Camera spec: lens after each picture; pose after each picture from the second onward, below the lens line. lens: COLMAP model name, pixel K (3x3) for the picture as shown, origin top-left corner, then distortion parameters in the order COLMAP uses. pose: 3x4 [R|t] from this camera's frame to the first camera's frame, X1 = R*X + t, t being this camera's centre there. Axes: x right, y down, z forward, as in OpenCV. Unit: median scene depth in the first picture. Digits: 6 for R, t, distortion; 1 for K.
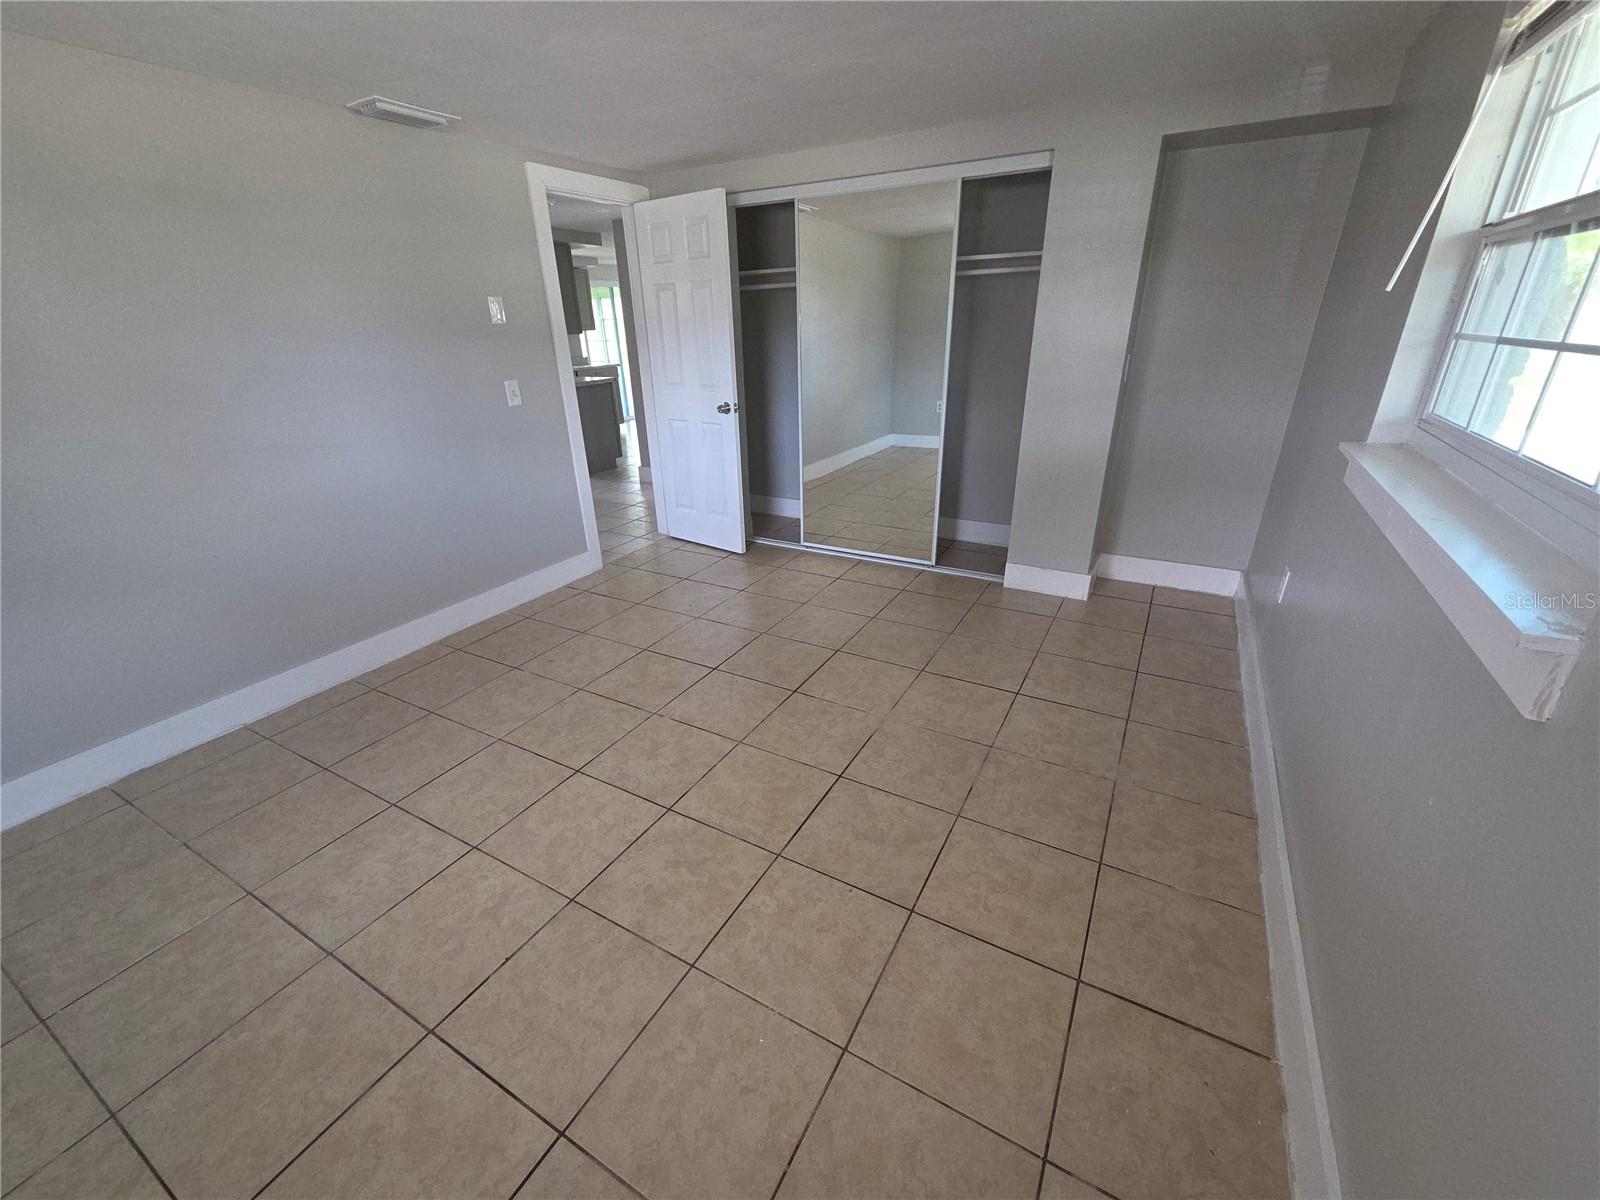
lens RADIAL K [[656.6, 0, 795.2], [0, 656.6, 606.1], [0, 0, 1]] dist [0.005899, -0.000422]
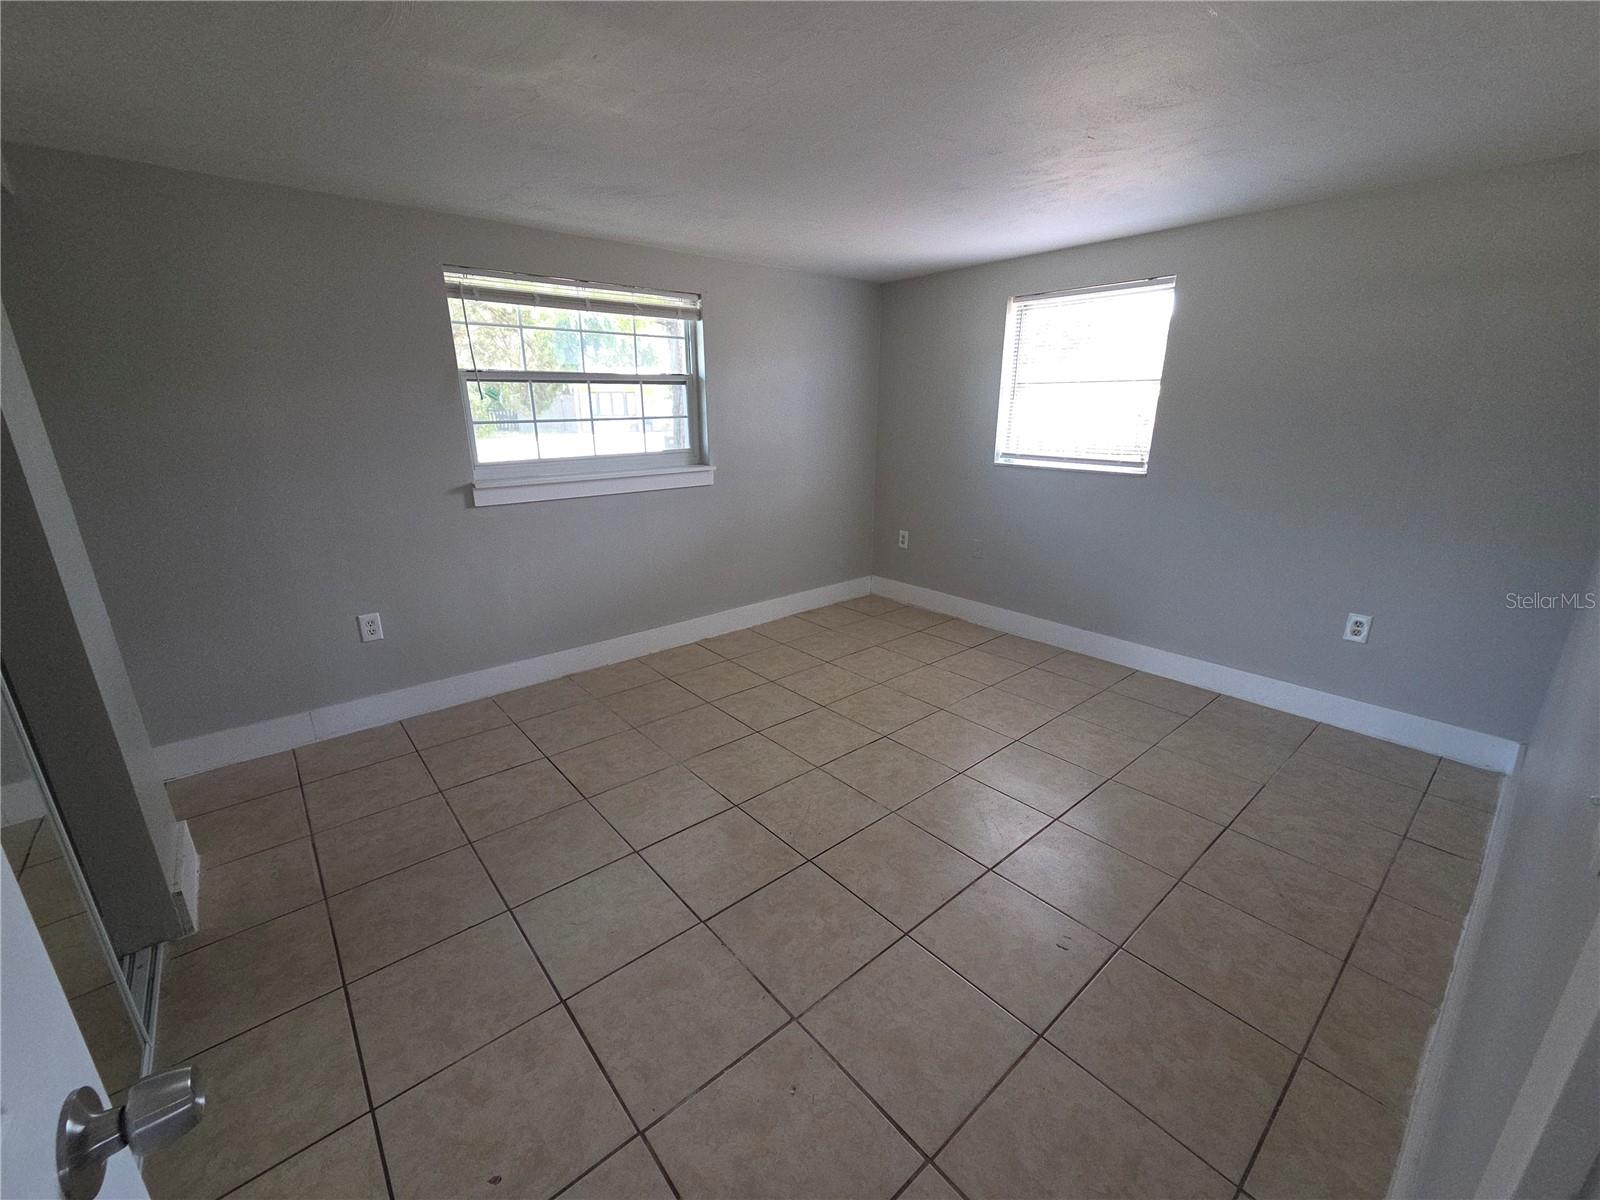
lens RADIAL K [[656.6, 0, 795.2], [0, 656.6, 606.1], [0, 0, 1]] dist [0.005899, -0.000422]
pose [[-0.938492, -0.075139, 0.337027, -0.388595], [0.163430, 0.763137, 0.625230, -0.679594], [-0.304177, 0.641854, -0.703918, 1.565887]]
